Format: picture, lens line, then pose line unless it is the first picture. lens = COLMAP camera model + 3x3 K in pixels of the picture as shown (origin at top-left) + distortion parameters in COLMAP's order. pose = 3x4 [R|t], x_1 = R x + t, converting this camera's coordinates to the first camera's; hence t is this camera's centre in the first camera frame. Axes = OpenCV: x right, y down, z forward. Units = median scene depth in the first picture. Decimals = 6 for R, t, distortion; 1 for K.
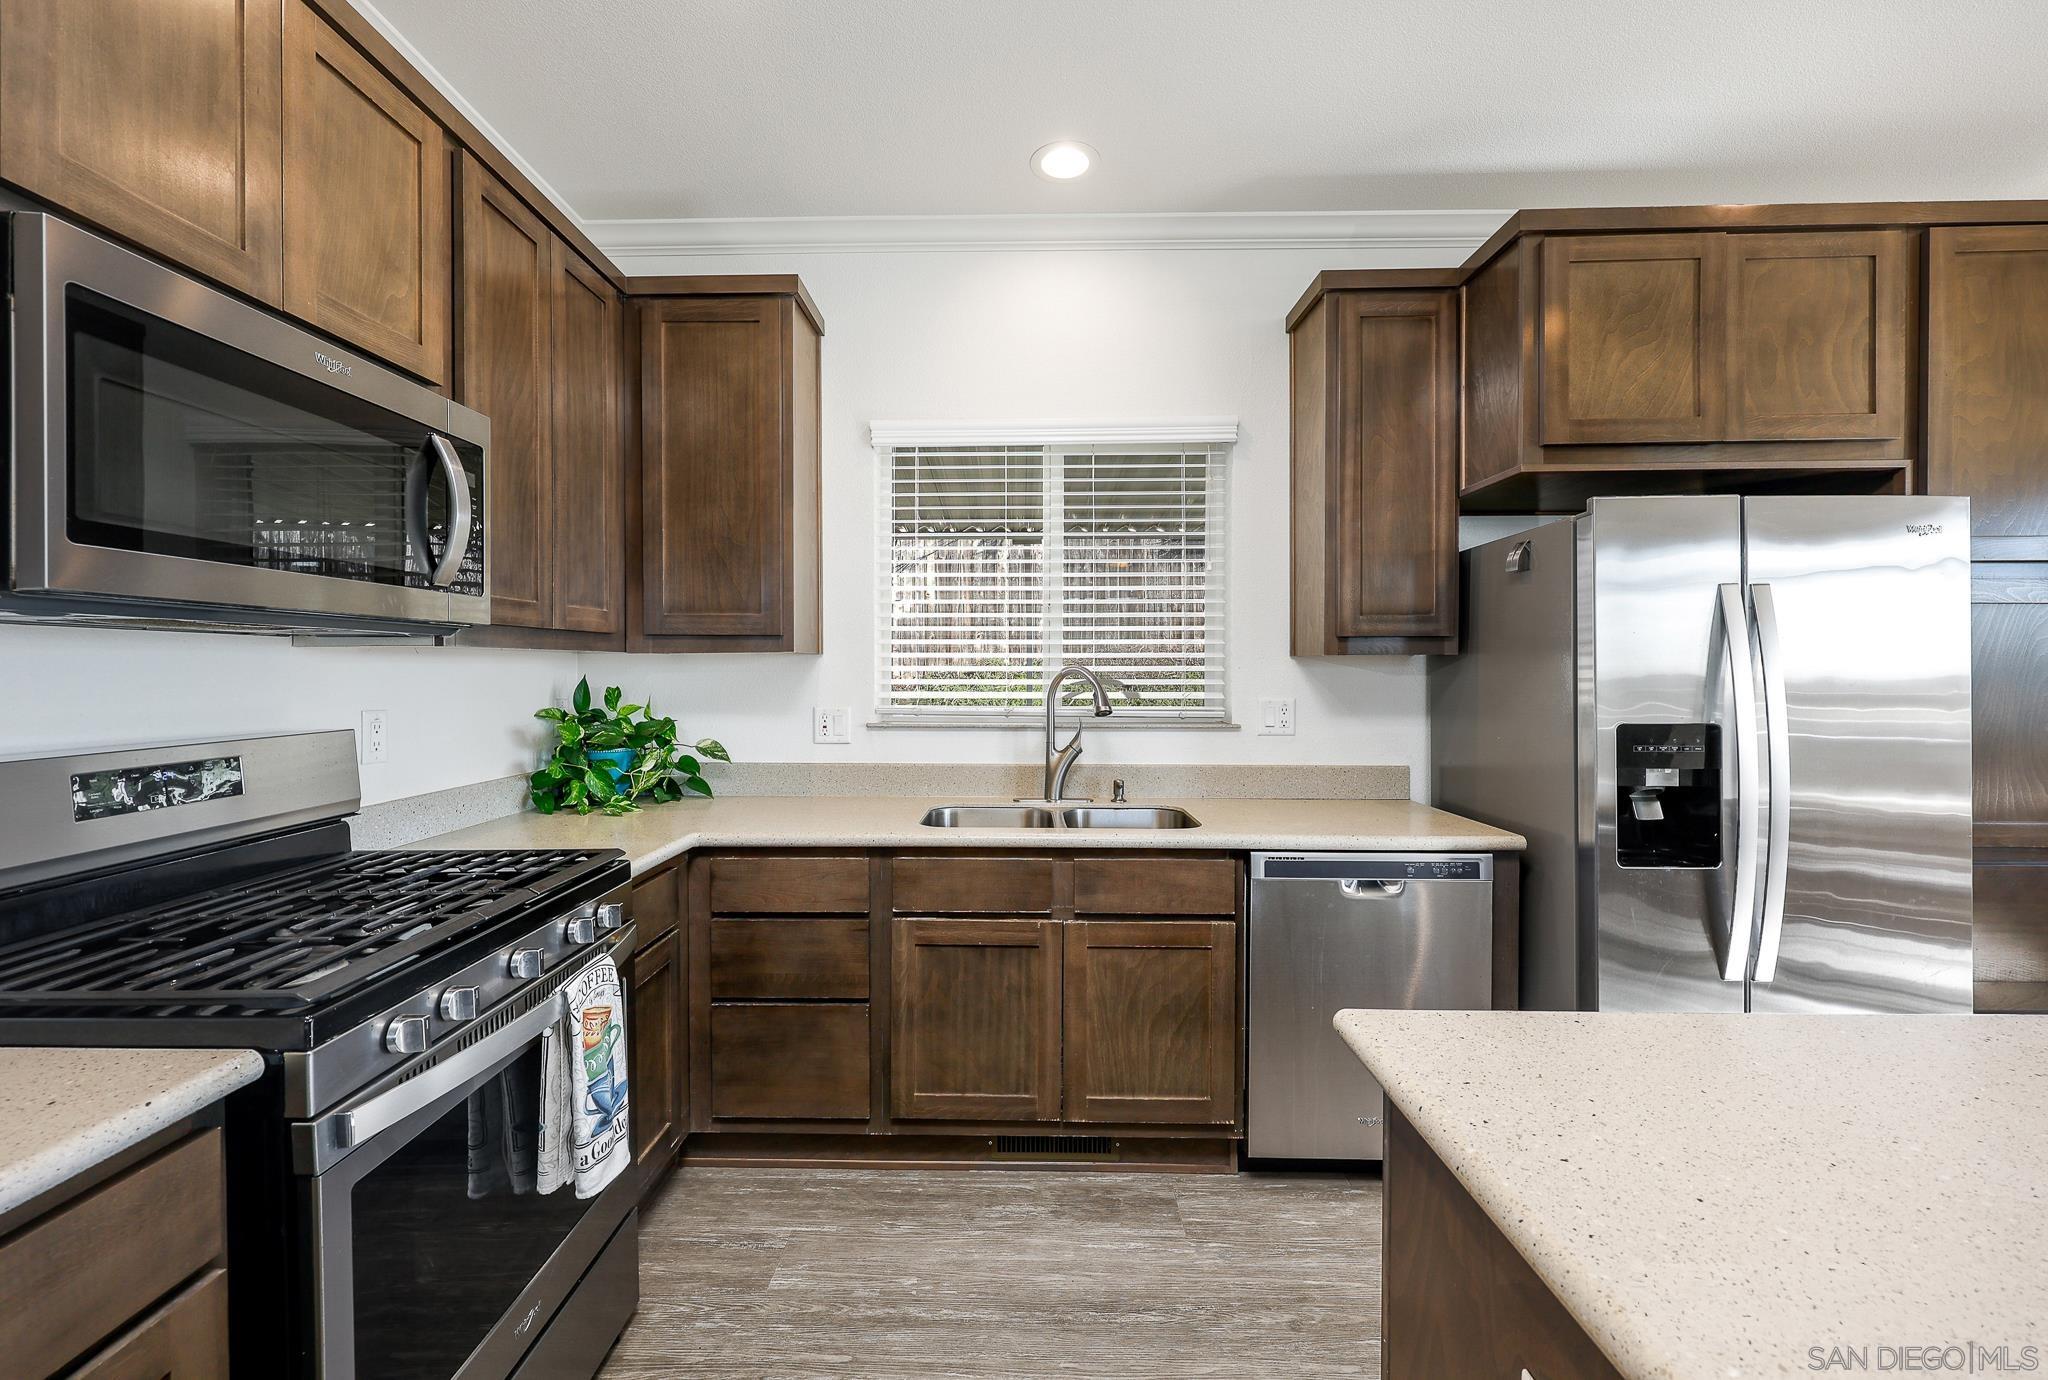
lens RADIAL K [[835.9, 0, 1007.1], [0, 835.9, 680.2], [0, 0, 1]] dist [-0.000299, 0.000216]
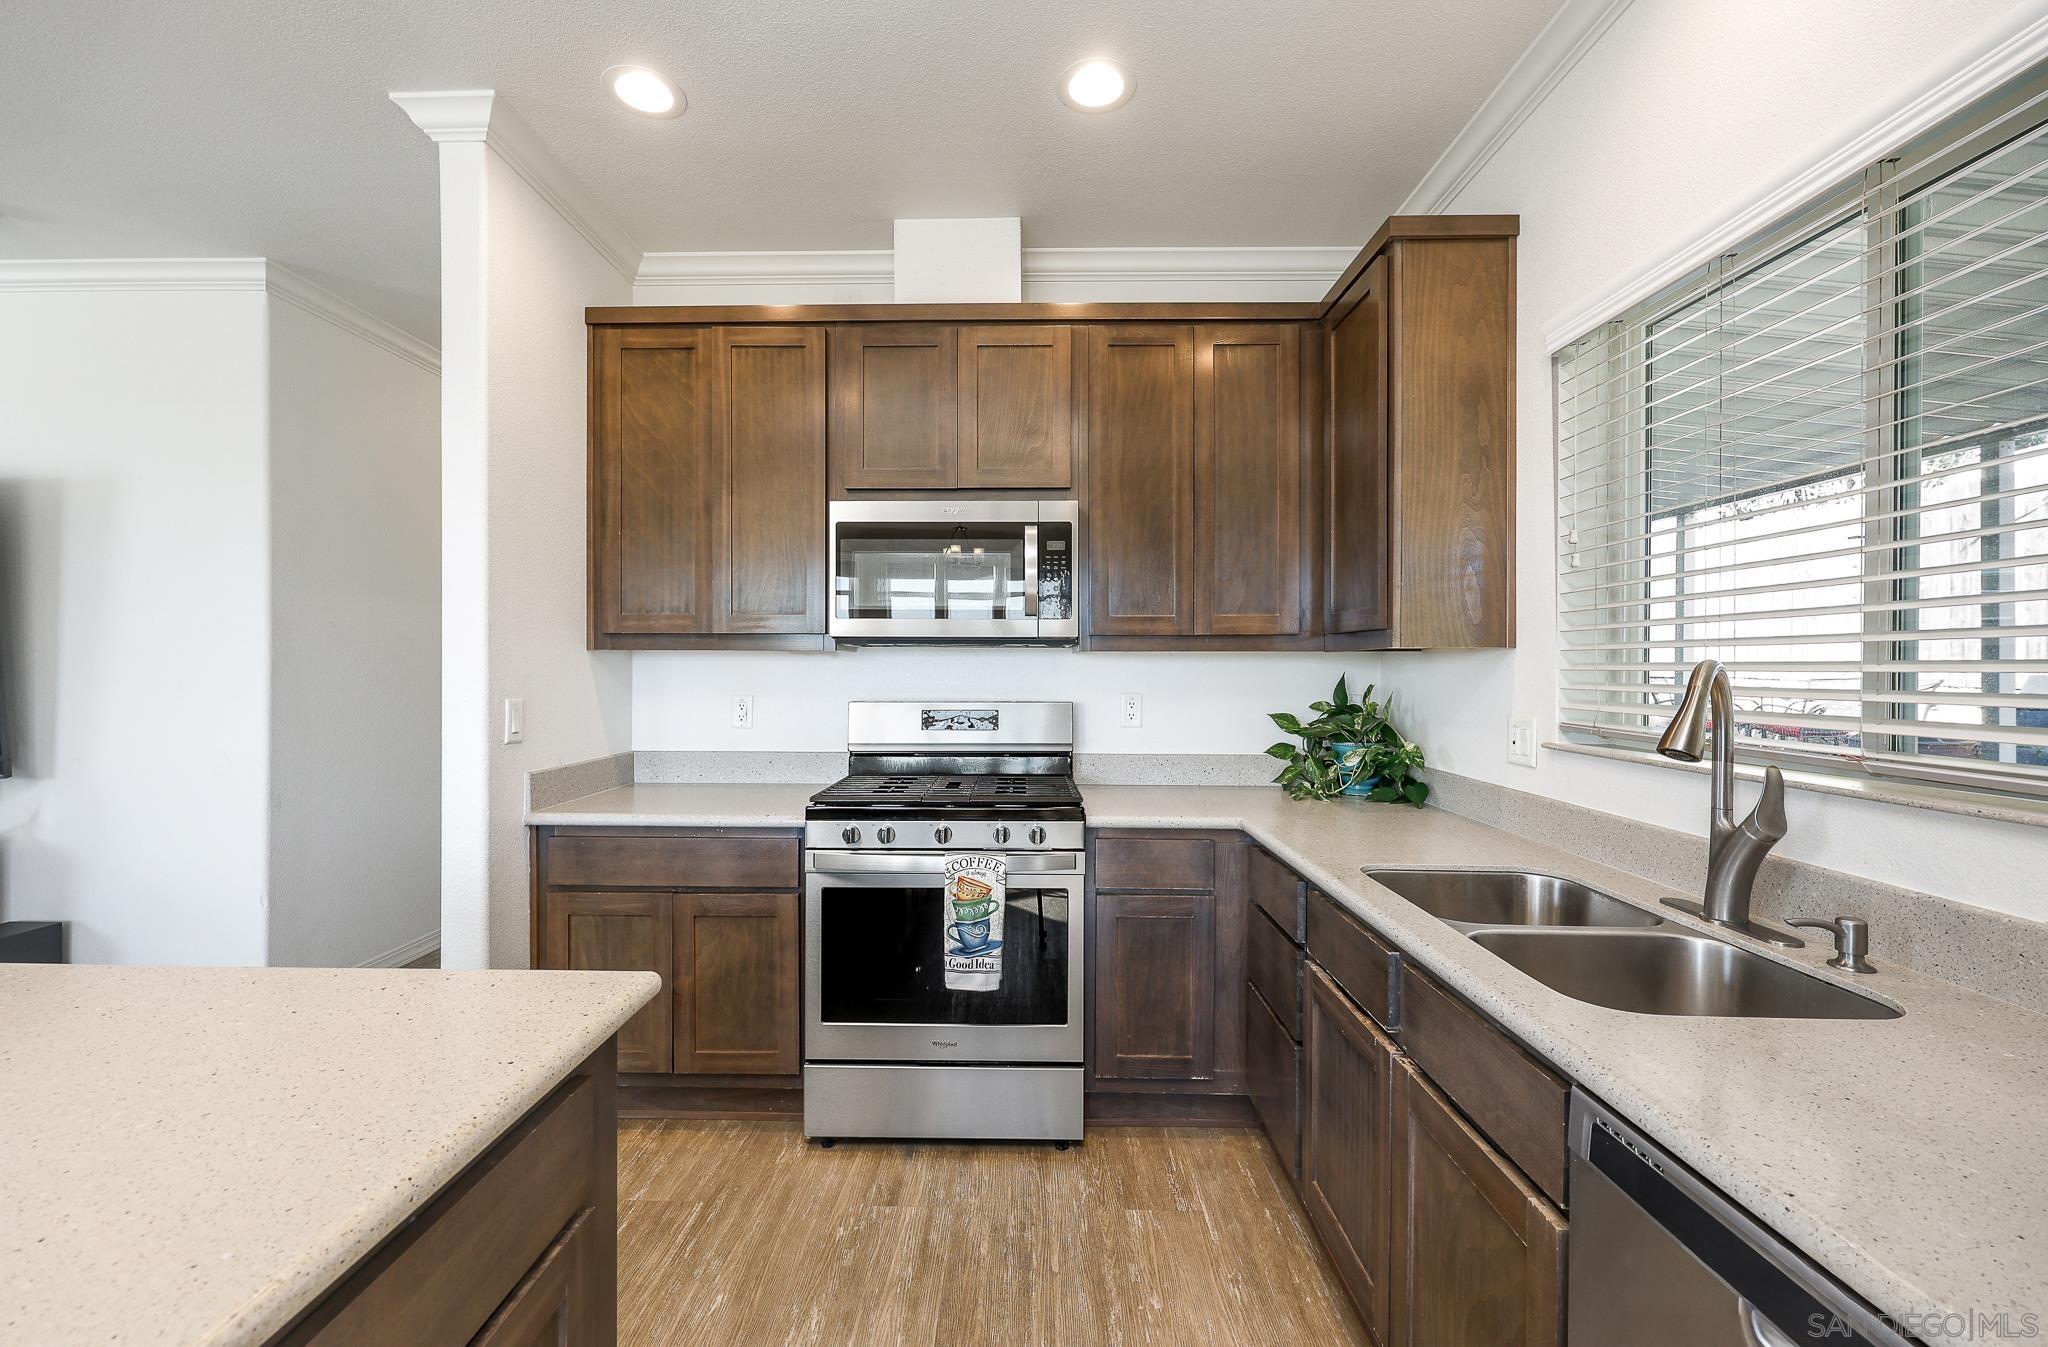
lens RADIAL K [[838.9, 0, 1015.9], [0, 838.9, 666.6], [0, 0, 1]] dist [-0.002336, -0.000243]
pose [[0.005758, -0.000627, -0.999983, 0.678680], [-0.016669, 0.999861, -0.000723, -0.006861], [0.999844, 0.016673, 0.005746, 0.659501]]
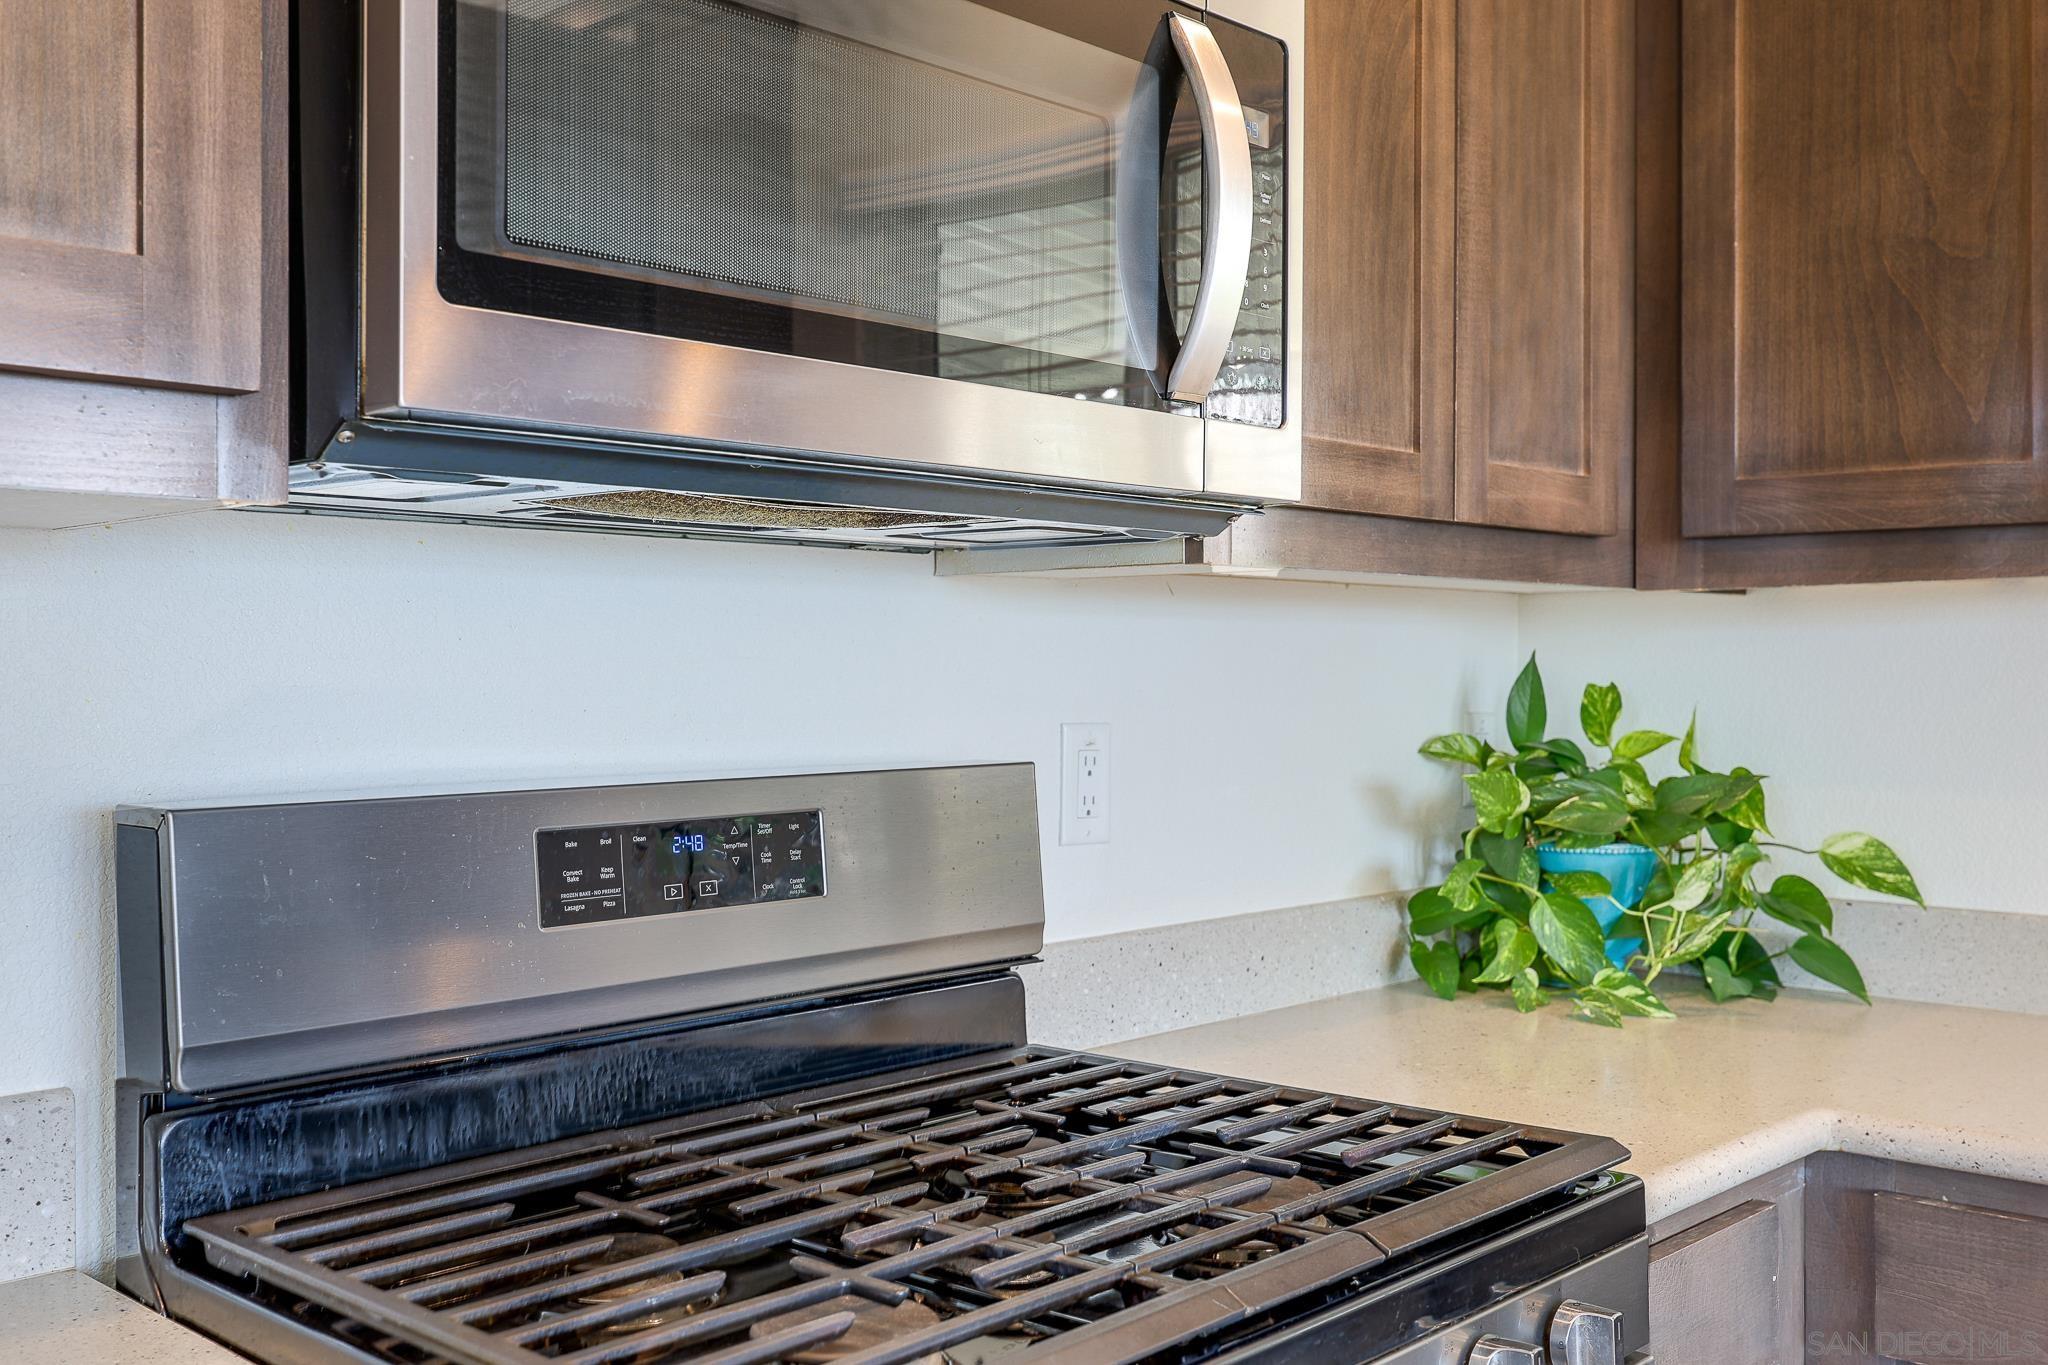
lens RADIAL K [[1934.8, 0, 1016.7], [0, 1934.8, 681.3], [0, 0, 1]] dist [-0.009928, 0.000000]
pose [[0.742193, 0.004401, -0.670172, -0.090188], [-0.009536, 0.999947, -0.003994, 0.015552], [0.670119, 0.009355, 0.742195, 0.191592]]
